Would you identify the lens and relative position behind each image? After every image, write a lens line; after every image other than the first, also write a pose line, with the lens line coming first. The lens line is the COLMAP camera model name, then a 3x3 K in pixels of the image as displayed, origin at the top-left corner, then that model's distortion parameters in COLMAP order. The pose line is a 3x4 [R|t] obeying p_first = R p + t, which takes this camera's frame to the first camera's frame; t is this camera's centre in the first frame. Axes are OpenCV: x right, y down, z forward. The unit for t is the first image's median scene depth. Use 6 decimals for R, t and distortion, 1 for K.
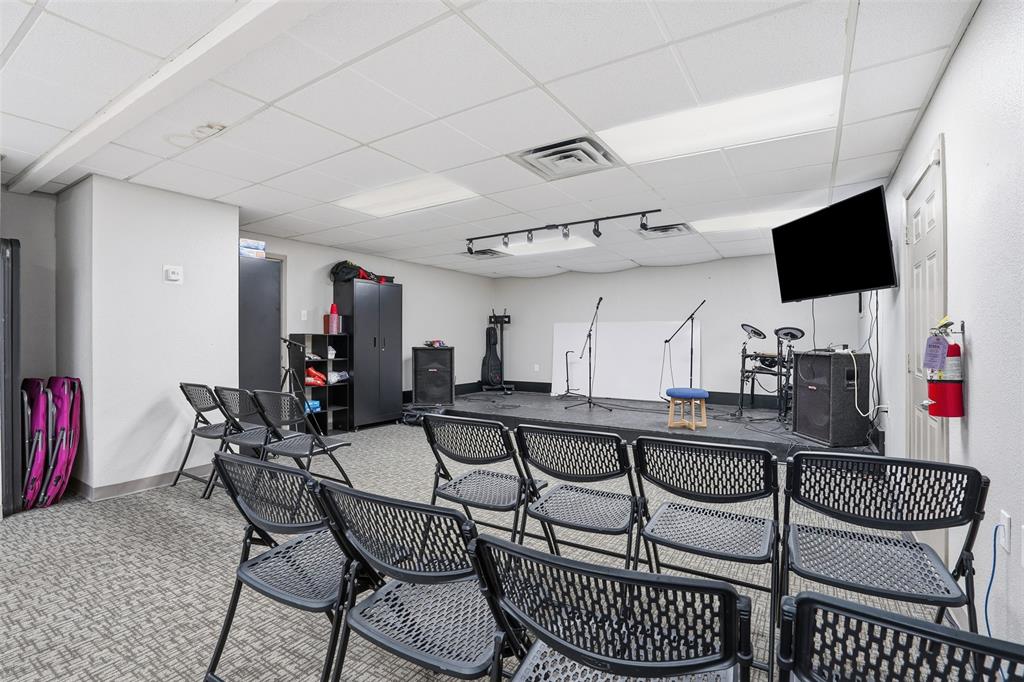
lens RADIAL K [[478.9, 0, 512.0], [0, 478.9, 341.0], [0, 0, 1]] dist [-0.054714, 0.022093]
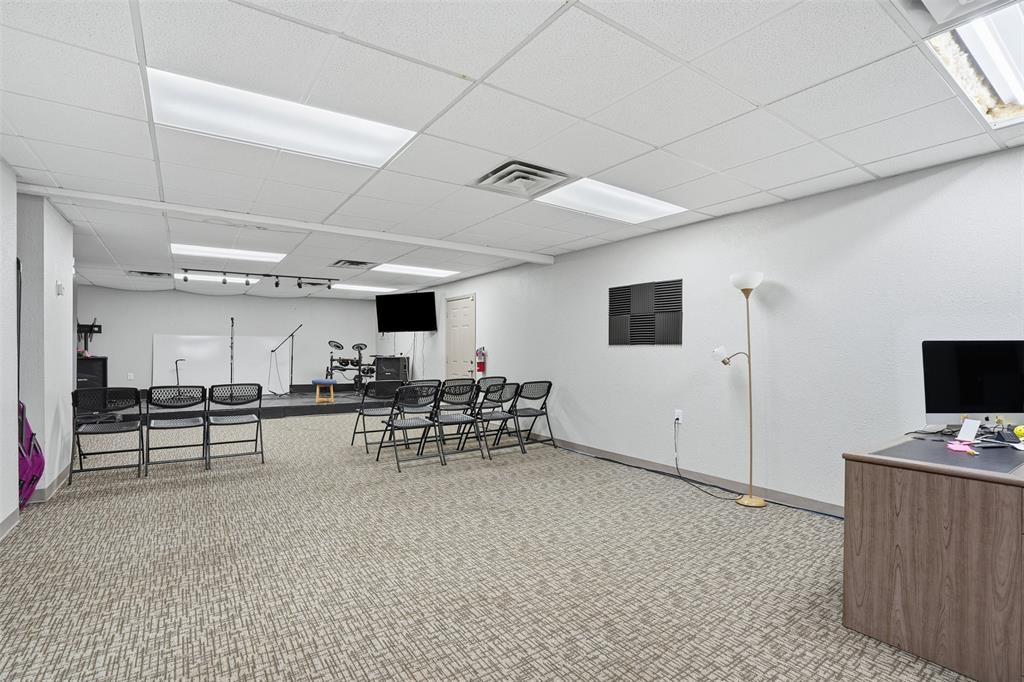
lens RADIAL K [[478.9, 0, 512.0], [0, 478.9, 341.0], [0, 0, 1]] dist [-0.054714, 0.022093]
pose [[0.387147, 0.018061, 0.921841, -0.832392], [-0.002809, 0.999827, -0.018410, -0.006624], [-0.922014, 0.004538, 0.387130, -0.256048]]
